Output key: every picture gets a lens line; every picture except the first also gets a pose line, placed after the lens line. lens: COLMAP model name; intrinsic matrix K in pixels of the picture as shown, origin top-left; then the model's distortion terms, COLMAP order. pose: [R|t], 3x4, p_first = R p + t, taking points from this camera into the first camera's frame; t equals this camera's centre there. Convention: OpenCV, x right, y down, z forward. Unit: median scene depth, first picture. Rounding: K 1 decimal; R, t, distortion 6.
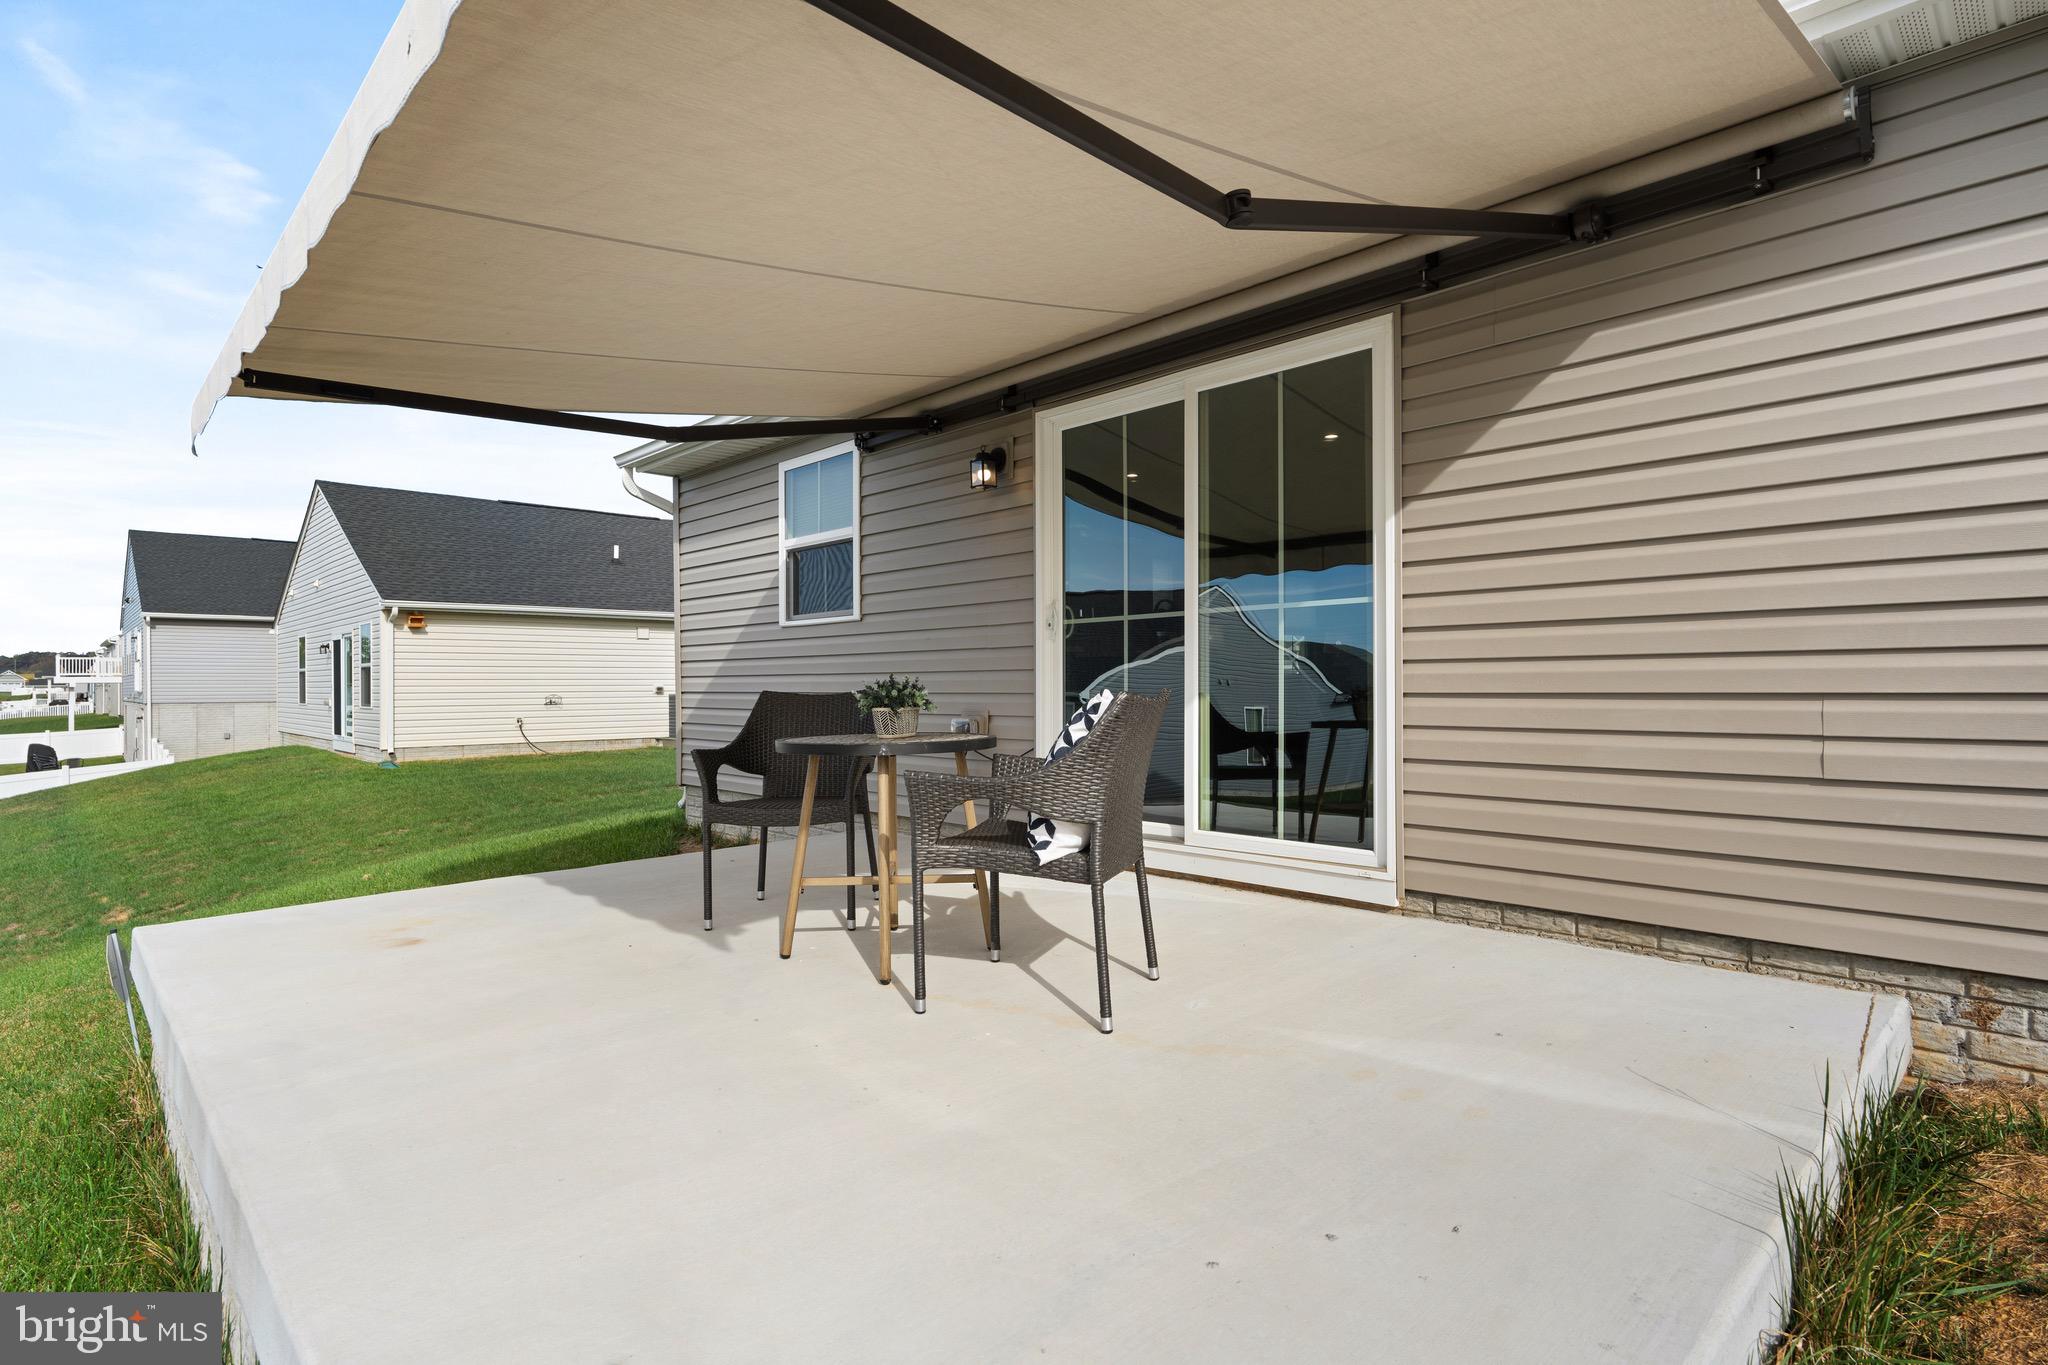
lens RADIAL K [[1033.1, 0, 1019.3], [0, 1033.1, 683.7], [0, 0, 1]] dist [-0.001798, 0.000094]
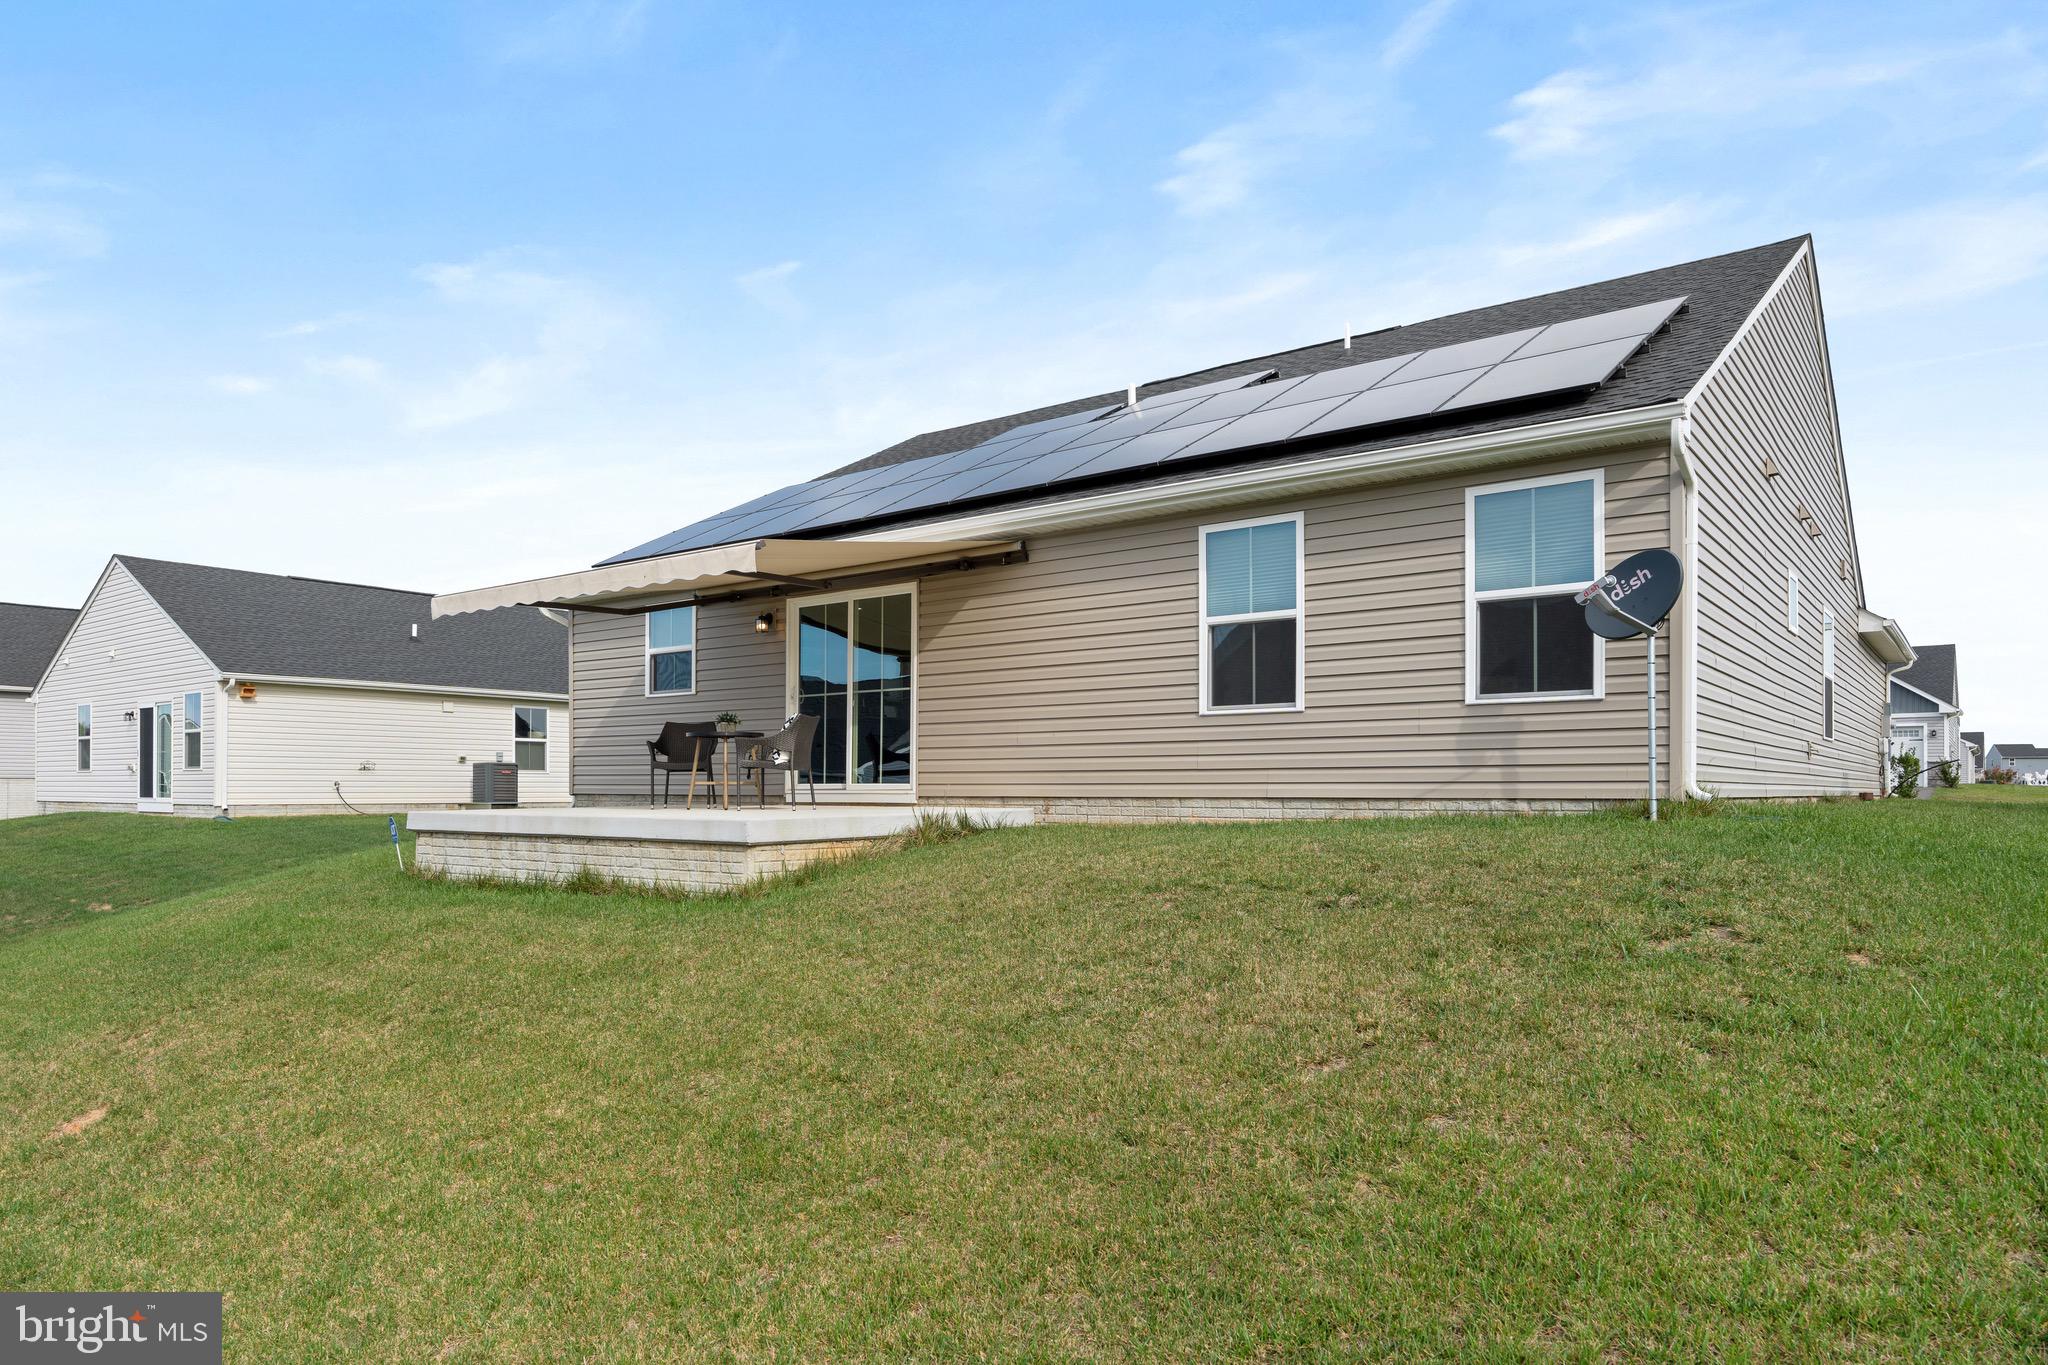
lens RADIAL K [[1278.4, 0, 992.5], [0, 1278.4, 778.4], [0, 0, 1]] dist [0.004640, 0.000288]
pose [[0.990339, 0.009399, 0.138351, 0.060404], [-0.008530, 0.999940, -0.006870, 0.101683], [-0.138407, 0.005623, 0.990359, -1.360448]]
